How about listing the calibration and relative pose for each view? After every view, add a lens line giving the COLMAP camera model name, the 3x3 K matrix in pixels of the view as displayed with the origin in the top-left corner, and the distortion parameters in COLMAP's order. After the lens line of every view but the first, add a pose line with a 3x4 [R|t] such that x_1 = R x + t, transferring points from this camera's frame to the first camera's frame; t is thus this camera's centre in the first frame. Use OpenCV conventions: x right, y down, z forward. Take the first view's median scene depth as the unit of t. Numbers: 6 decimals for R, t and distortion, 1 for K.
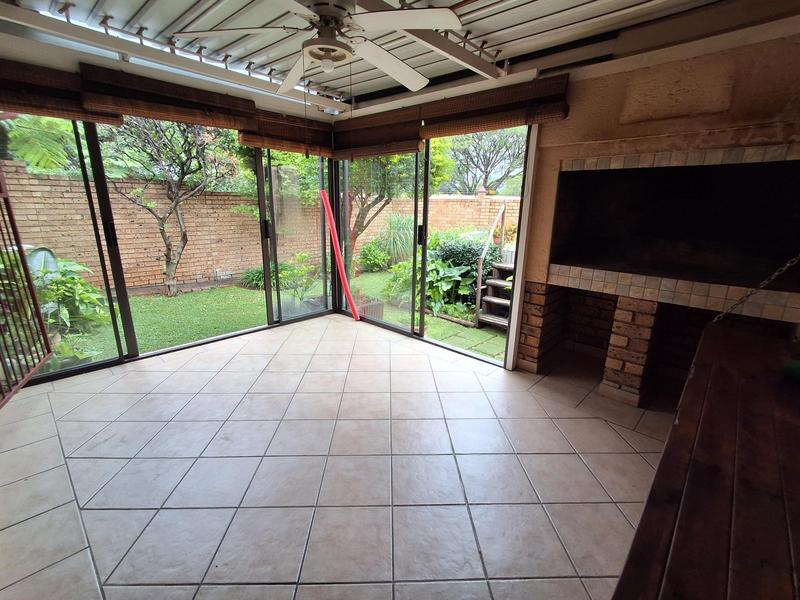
lens RADIAL K [[364.0, 0, 401.7], [0, 364.0, 303.2], [0, 0, 1]] dist [0.001246, 0.006304]
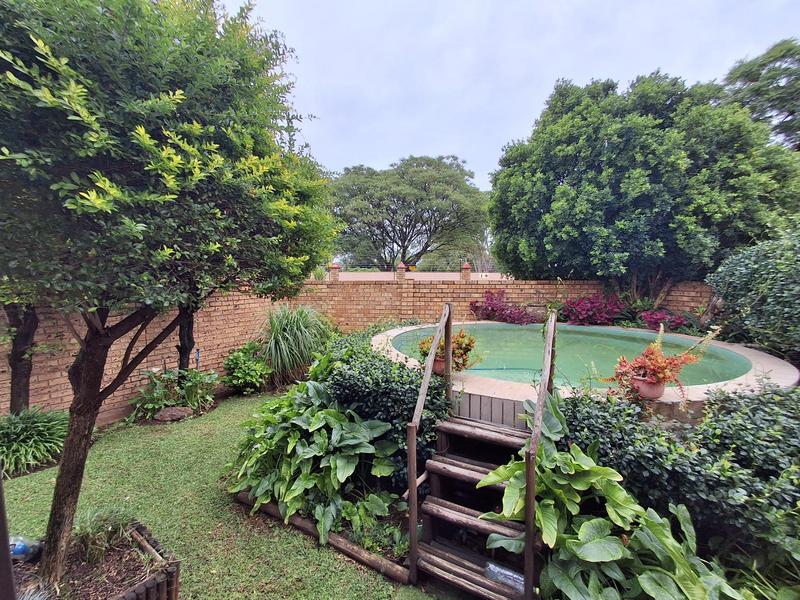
lens RADIAL K [[364.0, 0, 398.2], [0, 364.0, 299.2], [0, 0, 1]] dist [0.001246, 0.006304]
pose [[0.979682, -0.033399, 0.197757, 0.100937], [0.072669, 0.978148, -0.194798, -0.164858], [-0.186929, 0.205211, 0.960701, 0.464690]]
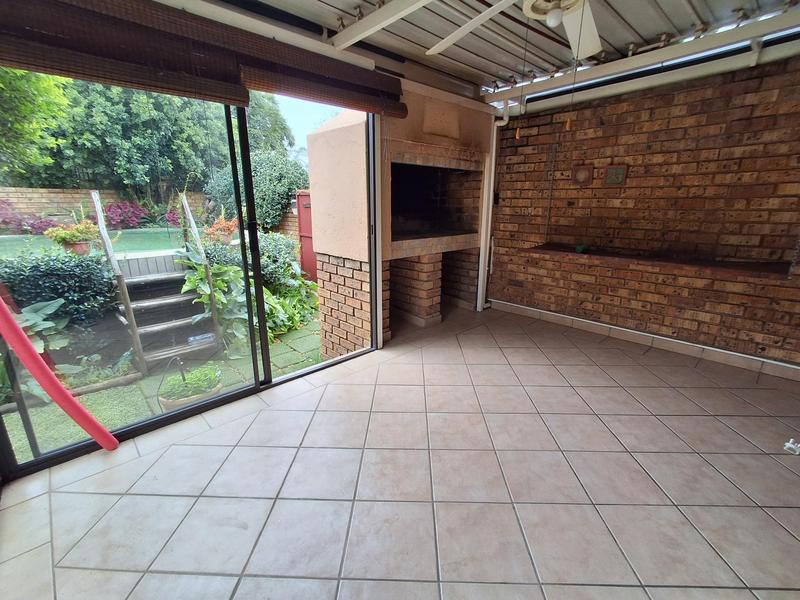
lens RADIAL K [[364.0, 0, 401.5], [0, 364.0, 299.4], [0, 0, 1]] dist [0.001246, 0.006304]
pose [[0.065968, -0.284279, 0.956469, -0.333780], [0.267729, 0.928451, 0.257486, -0.101769], [-0.961233, 0.239089, 0.137358, 0.377349]]
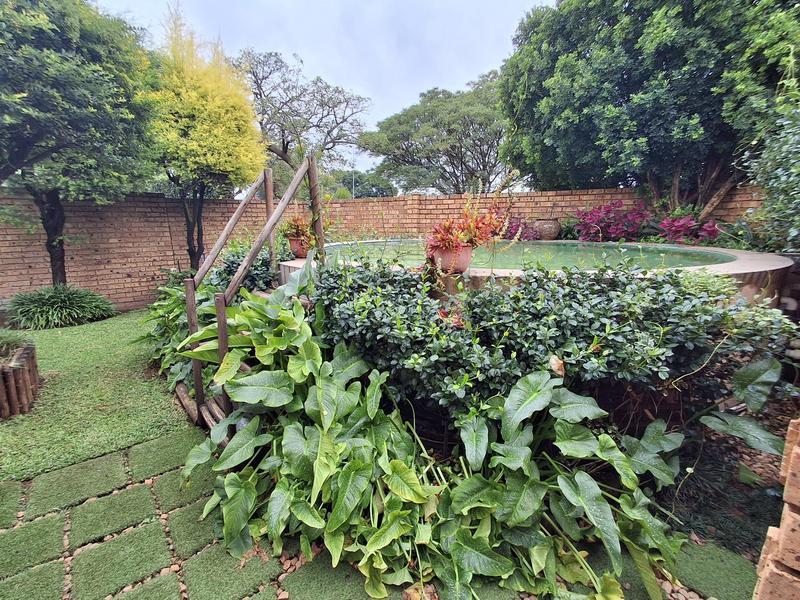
lens RADIAL K [[353.1, 0, 404.8], [0, 353.1, 300.3], [0, 0, 1]] dist [0.020544, 0.001965]
pose [[0.994996, -0.006654, -0.099694, 0.463304], [0.001550, 0.998688, -0.051185, -0.068011], [0.099904, 0.050775, 0.993701, 0.498907]]
